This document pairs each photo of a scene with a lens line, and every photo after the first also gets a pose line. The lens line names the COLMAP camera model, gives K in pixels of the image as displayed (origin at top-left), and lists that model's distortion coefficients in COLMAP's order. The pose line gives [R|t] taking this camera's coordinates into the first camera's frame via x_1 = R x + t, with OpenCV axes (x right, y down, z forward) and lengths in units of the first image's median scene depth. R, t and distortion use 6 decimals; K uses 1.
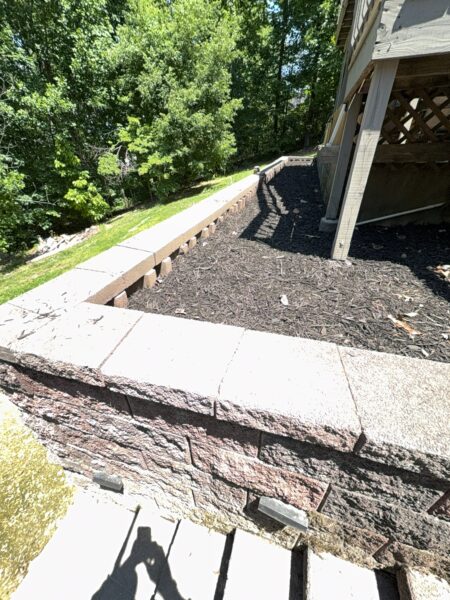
lens RADIAL K [[238.9, 0, 224.5], [0, 238.9, 300.3], [0, 0, 1]] dist [0.003072, 0.000062]
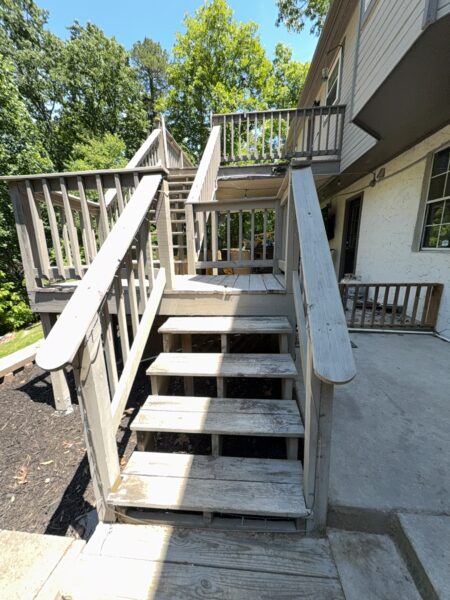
lens RADIAL K [[238.9, 0, 226.1], [0, 238.9, 303.4], [0, 0, 1]] dist [0.003072, 0.000062]
pose [[0.982037, -0.032213, 0.185920, 0.136252], [0.093617, 0.938673, -0.331856, -0.022445], [-0.163828, 0.343300, 0.924827, -0.078730]]
